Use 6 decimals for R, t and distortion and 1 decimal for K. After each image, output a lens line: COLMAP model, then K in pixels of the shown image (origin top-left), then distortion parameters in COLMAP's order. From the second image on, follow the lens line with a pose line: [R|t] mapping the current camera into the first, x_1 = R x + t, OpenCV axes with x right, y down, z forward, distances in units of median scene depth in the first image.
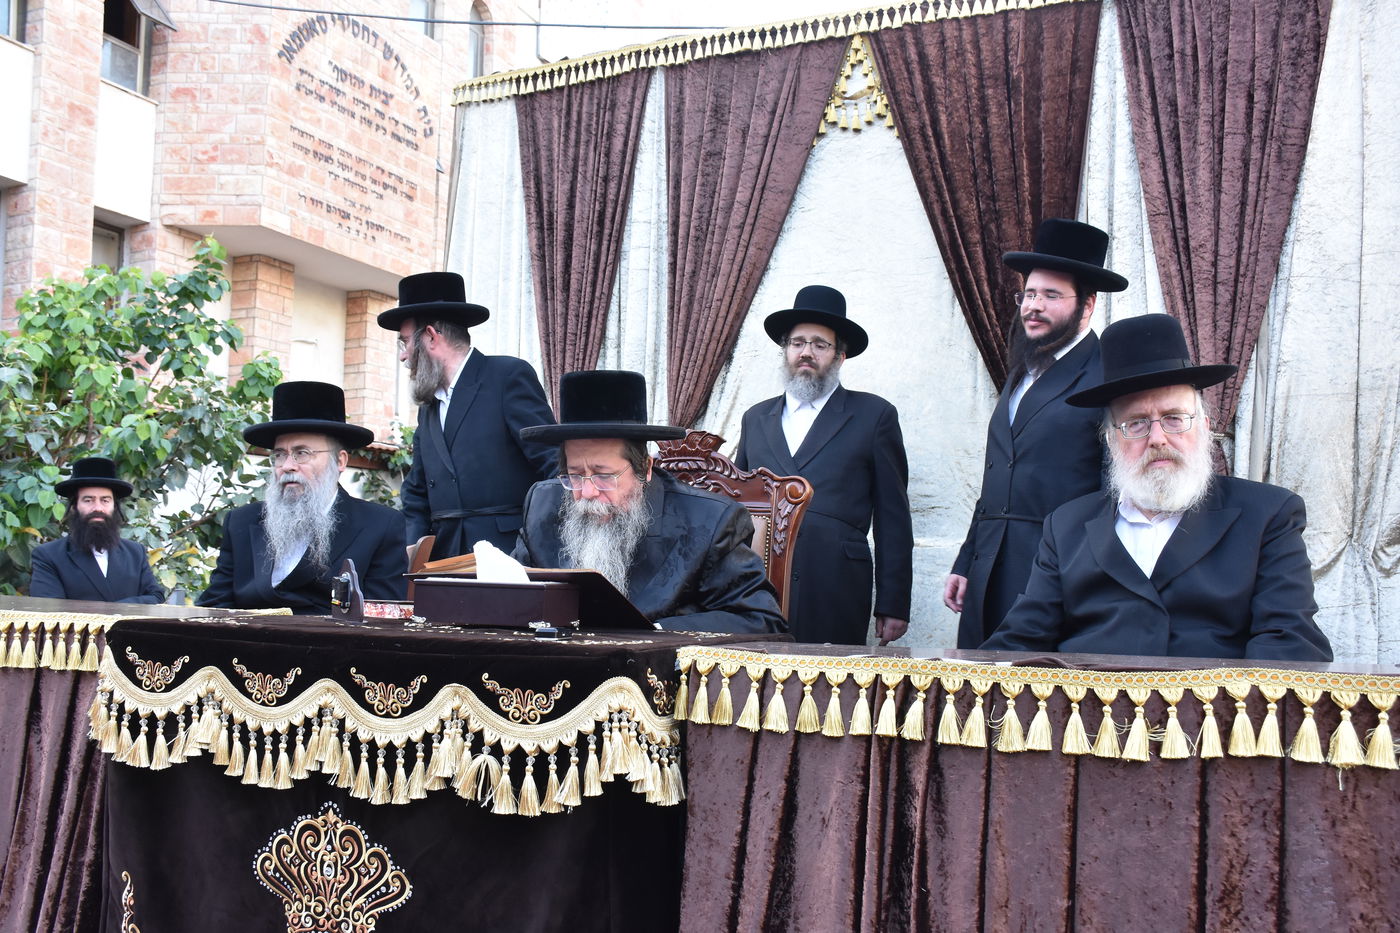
lens RADIAL K [[1255.7, 0, 697.8], [0, 1255.7, 469.5], [0, 0, 1]] dist [-0.082825, 0.102298]
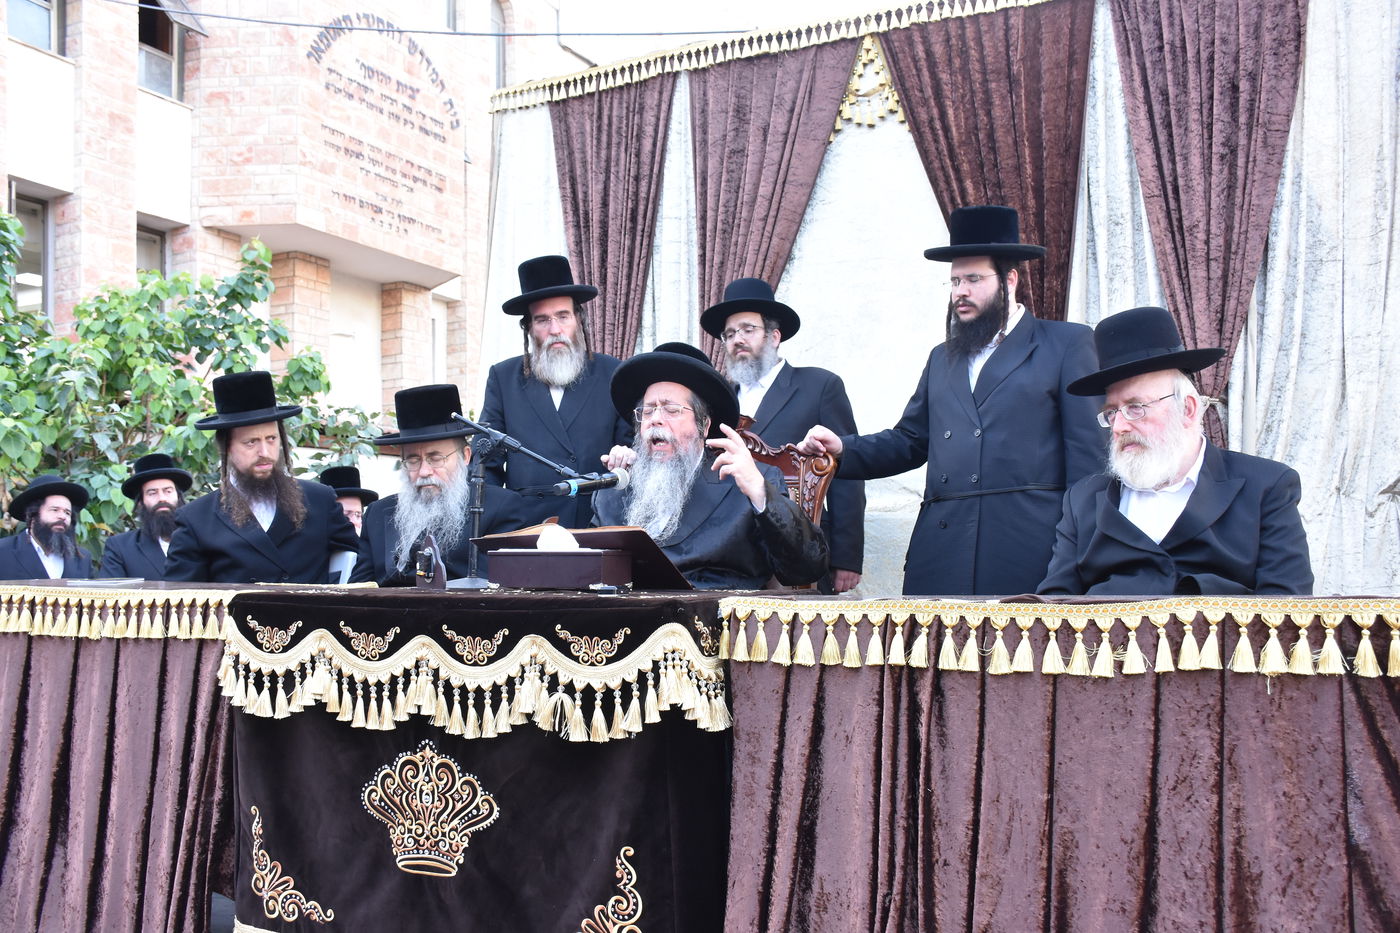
lens RADIAL K [[1255.7, 0, 703.1], [0, 1255.7, 474.2], [0, 0, 1]] dist [-0.082825, 0.102298]
pose [[0.999221, -0.031799, -0.023364, -0.000109], [0.032274, 0.999274, 0.020231, 0.000359], [0.022704, -0.020969, 0.999522, -0.087396]]
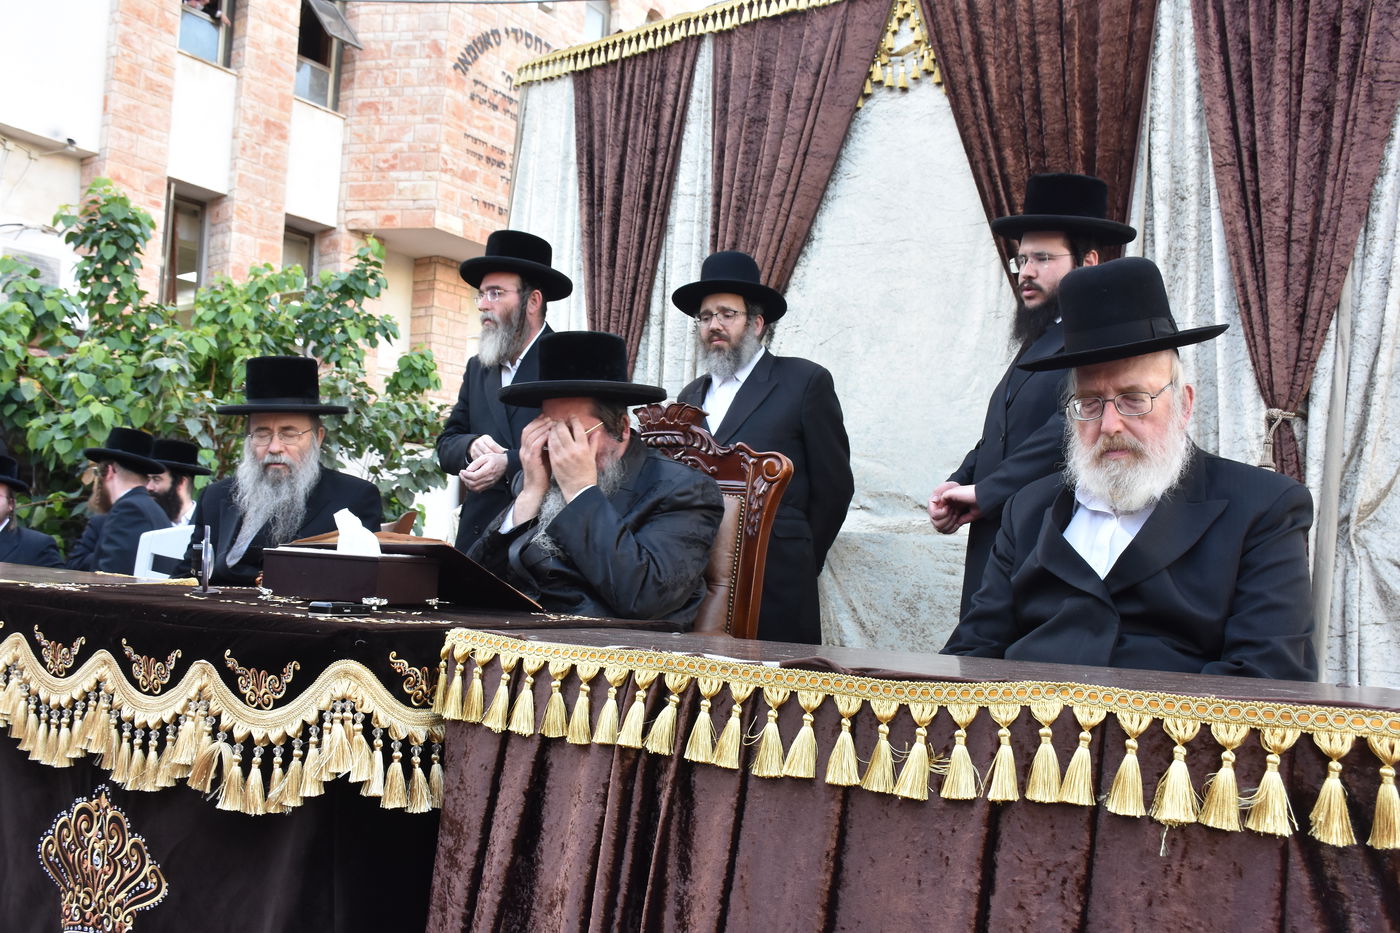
lens RADIAL K [[1209.0, 0, 699.2], [0, 1209.0, 467.6], [0, 0, 1]] dist [-0.093702, 0.078013]
pose [[0.987093, 0.012812, -0.159632, 0.140189], [-0.012865, 0.999917, 0.000706, 0.014239], [0.159628, 0.001357, 0.987176, 0.107229]]
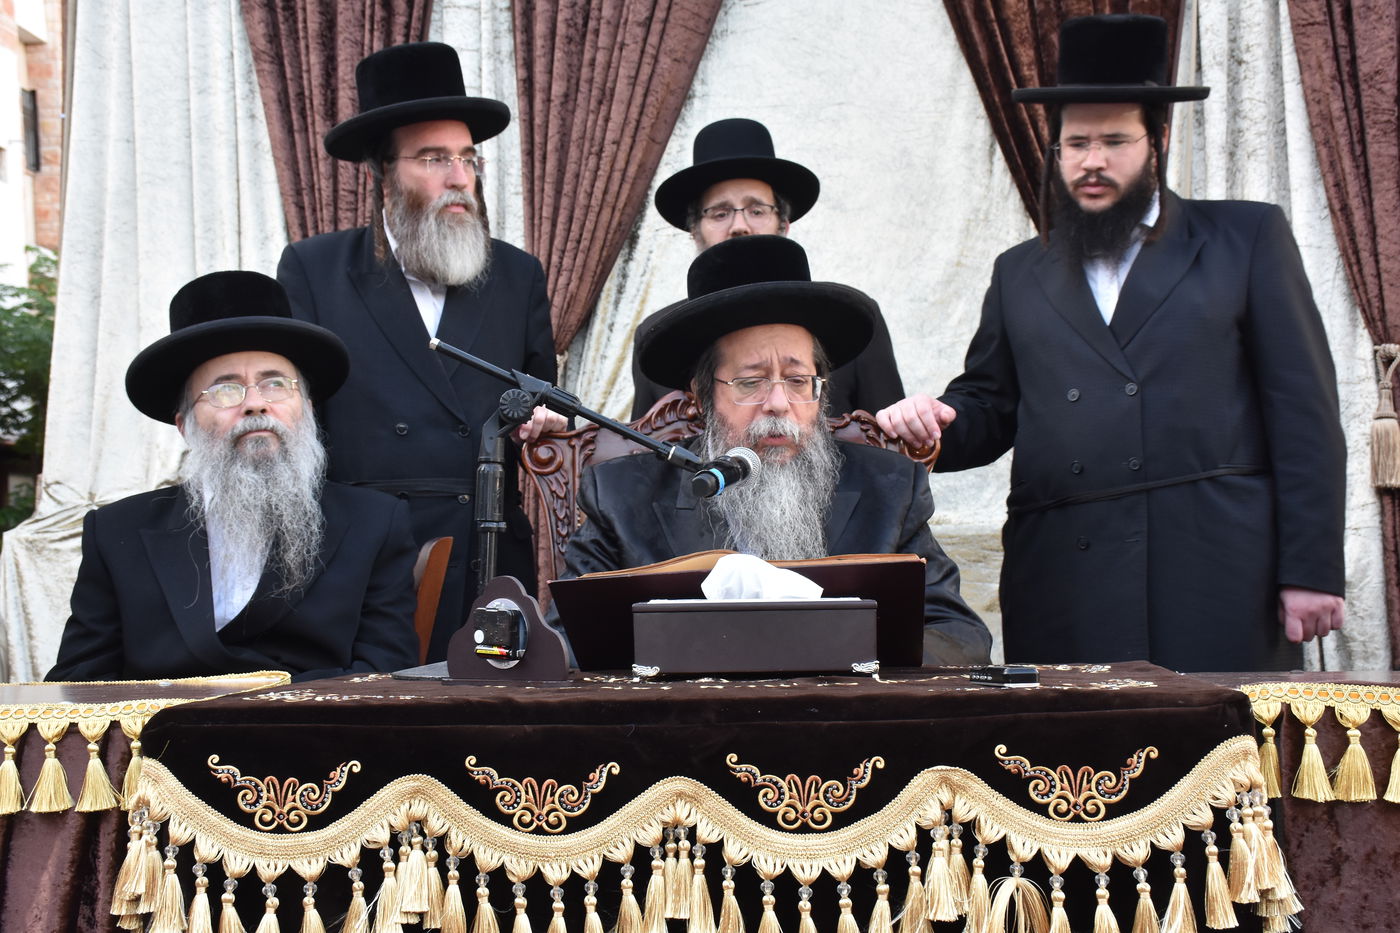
lens RADIAL K [[1963.1, 0, 706.1], [0, 1963.1, 469.3], [0, 0, 1]] dist [0.160821, 0.000000]
pose [[0.948368, -0.027116, 0.316010, -0.294891], [0.018518, 0.999373, 0.030180, -0.002165], [-0.316630, -0.022770, 0.948276, 0.061183]]
